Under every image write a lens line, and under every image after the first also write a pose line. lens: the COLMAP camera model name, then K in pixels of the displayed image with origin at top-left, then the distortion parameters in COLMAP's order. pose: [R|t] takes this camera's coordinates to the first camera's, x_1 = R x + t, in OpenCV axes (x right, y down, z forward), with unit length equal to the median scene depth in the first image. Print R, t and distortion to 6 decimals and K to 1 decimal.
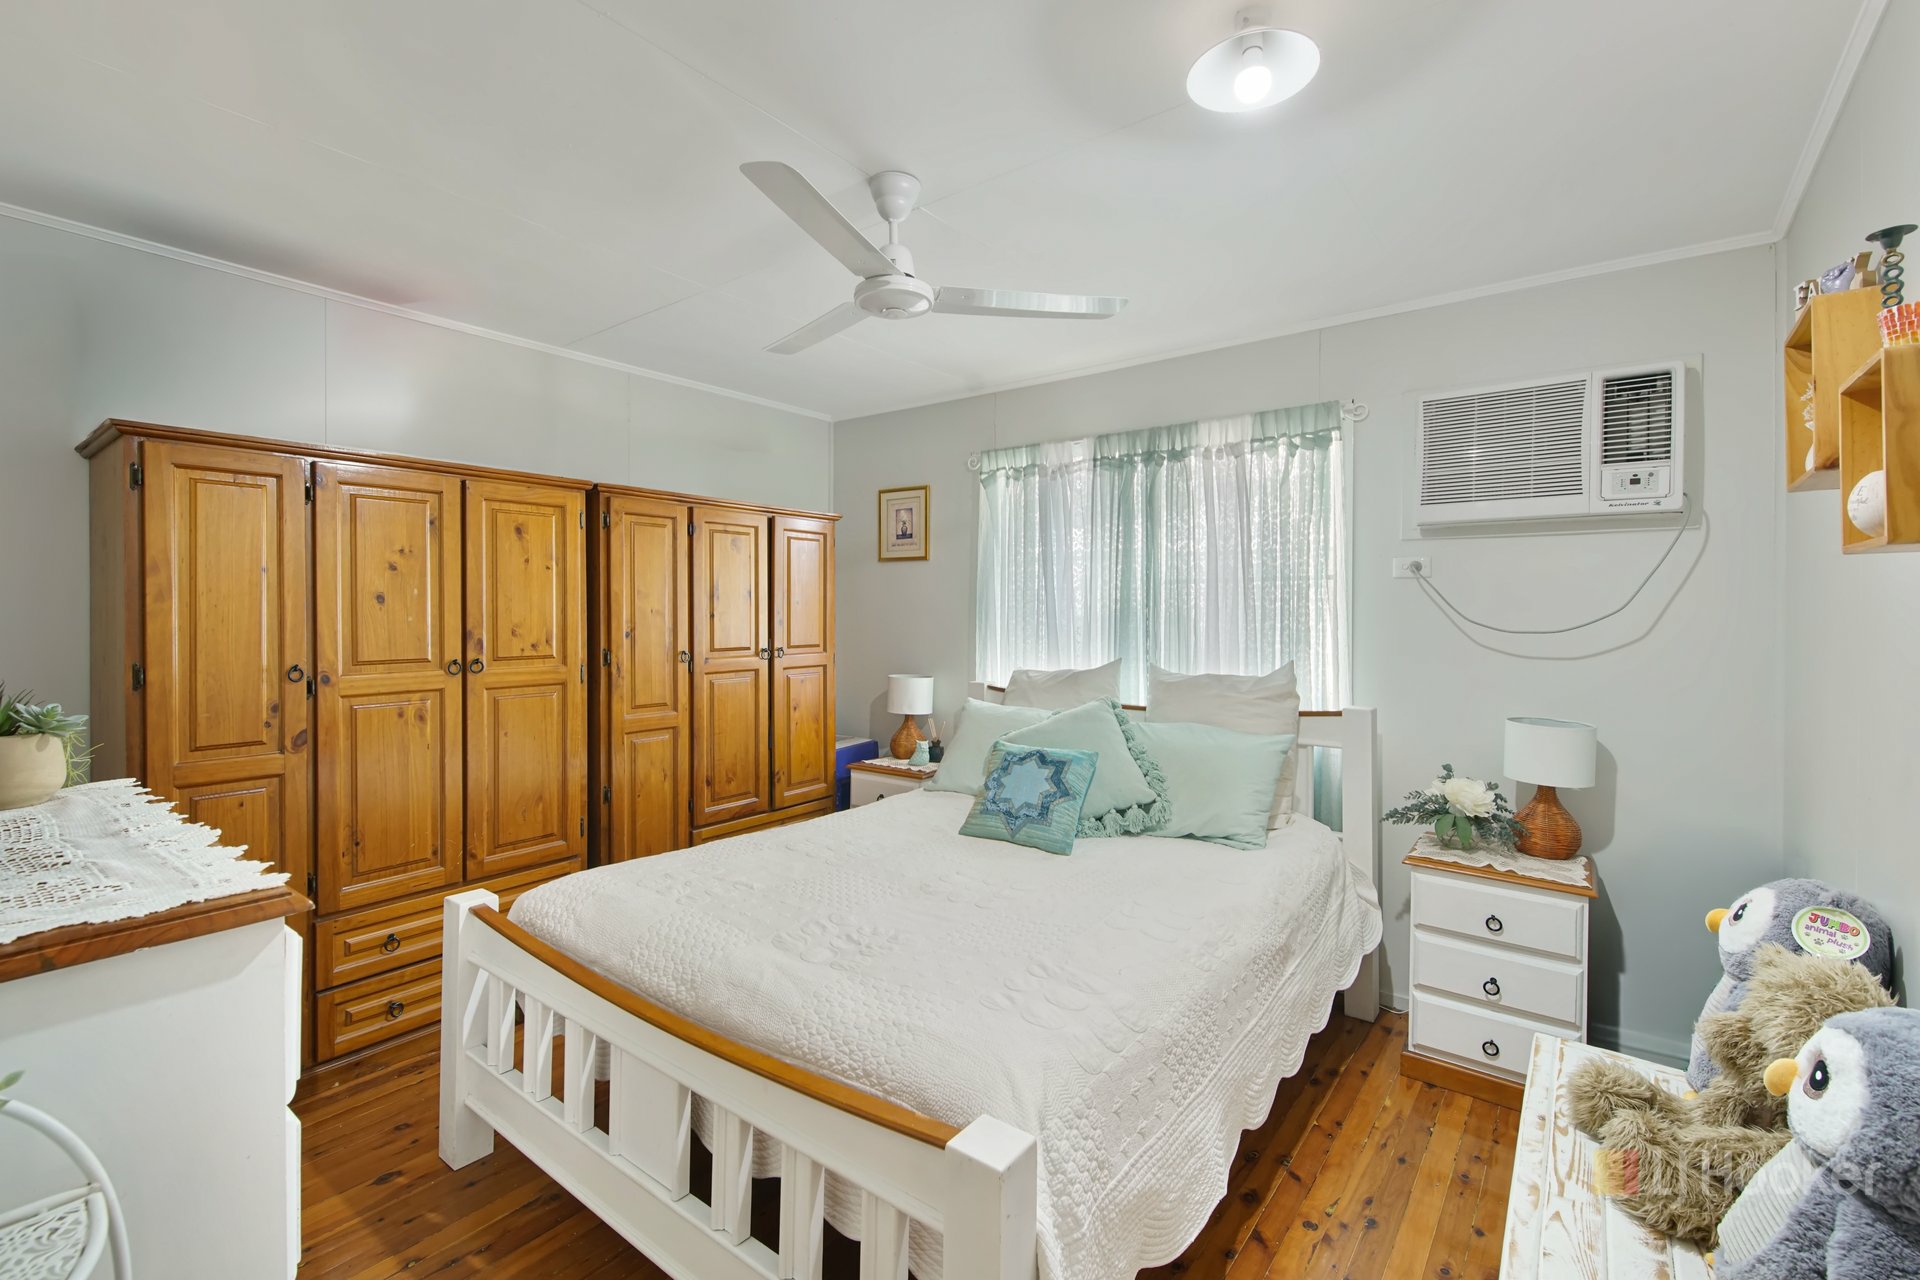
lens RADIAL K [[831.2, 0, 955.0], [0, 831.2, 634.2], [0, 0, 1]] dist [0.000441, -0.000129]
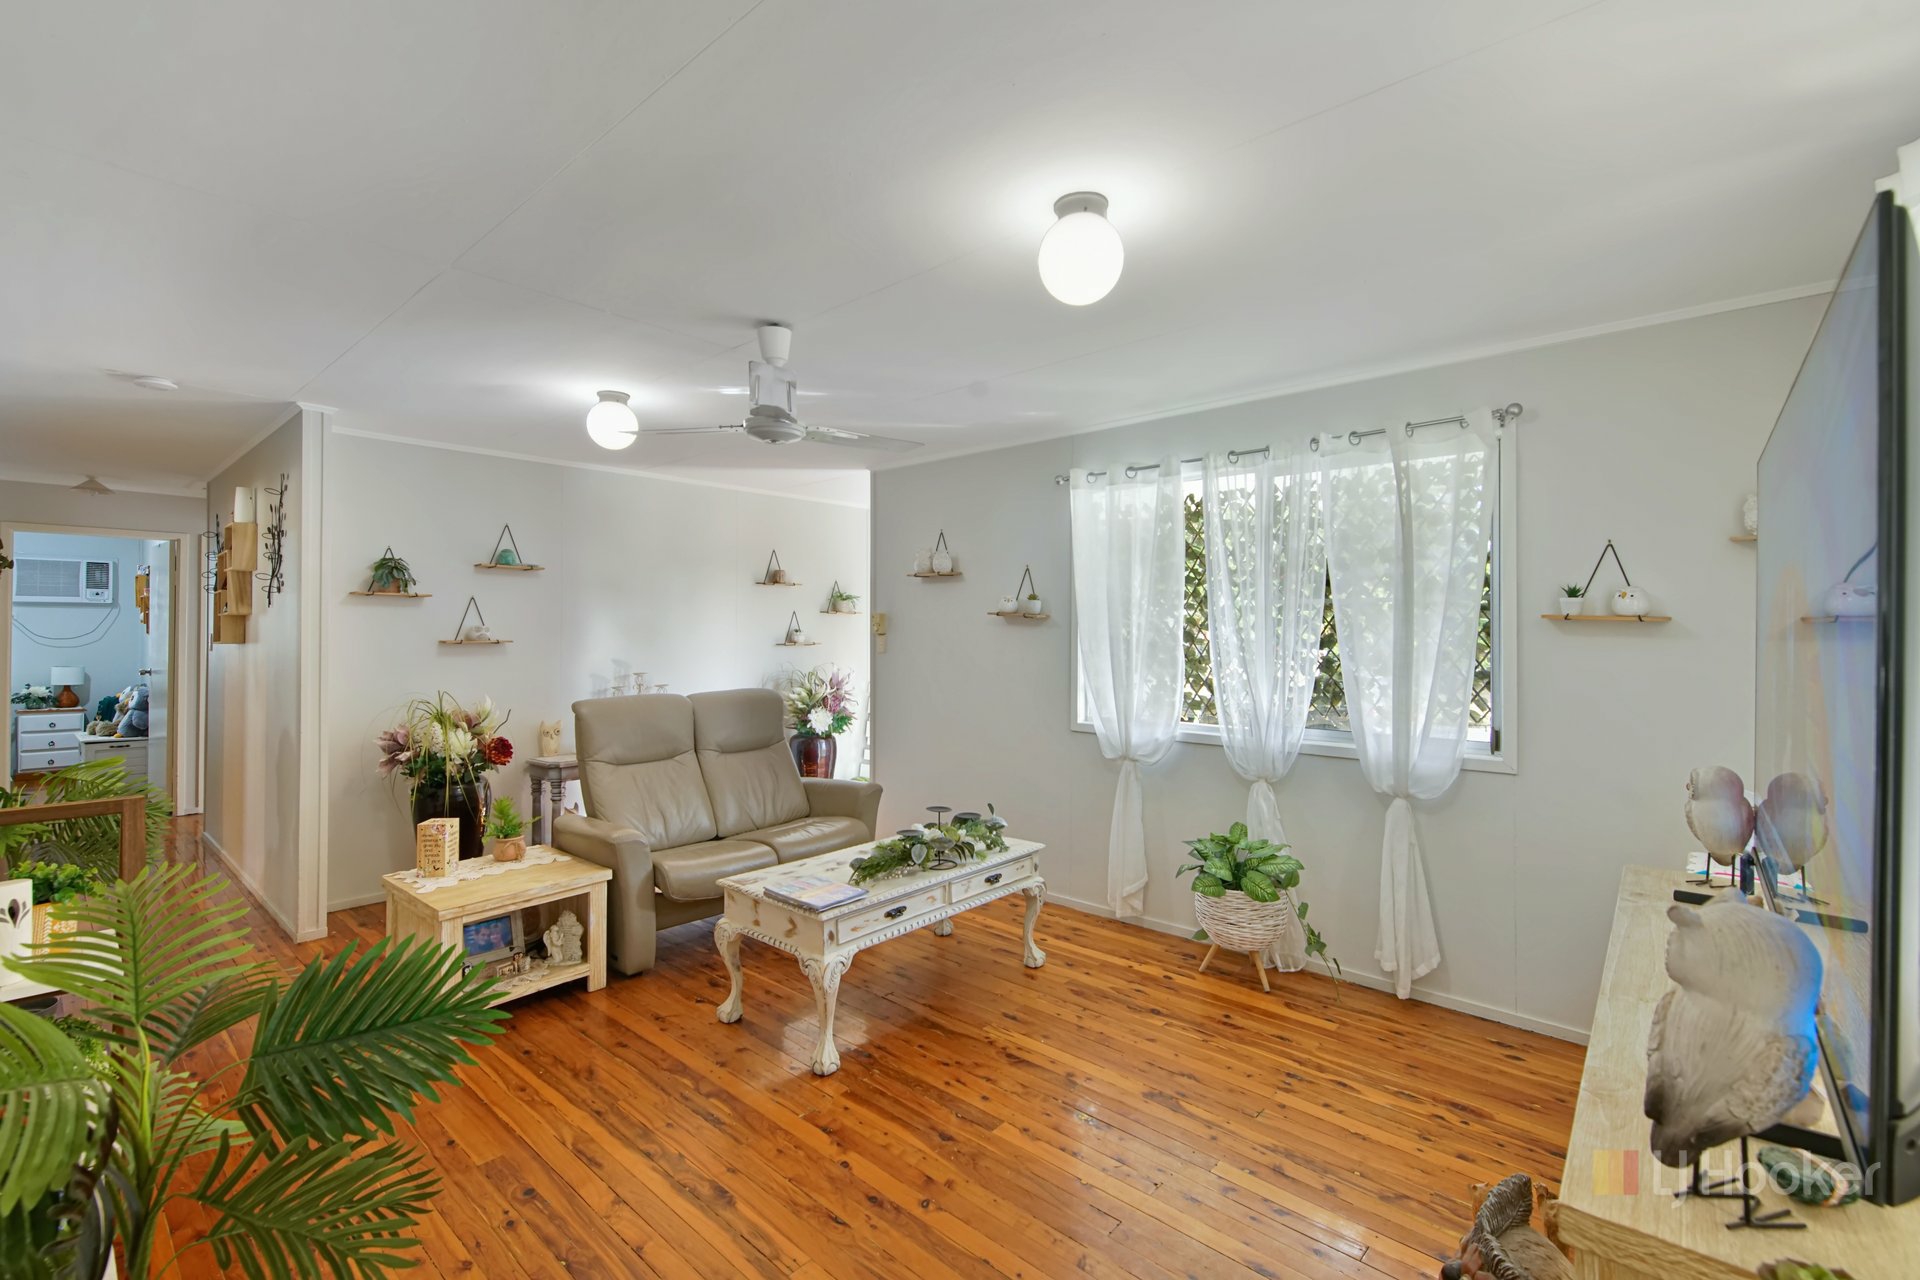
lens RADIAL K [[831.2, 0, 955.0], [0, 831.2, 634.2], [0, 0, 1]] dist [0.000441, -0.000129]
pose [[0.068905, 0.003079, 0.997618, -2.254902], [0.002658, 0.999991, -0.003270, -0.003578], [-0.997620, 0.002877, 0.068896, -2.643520]]
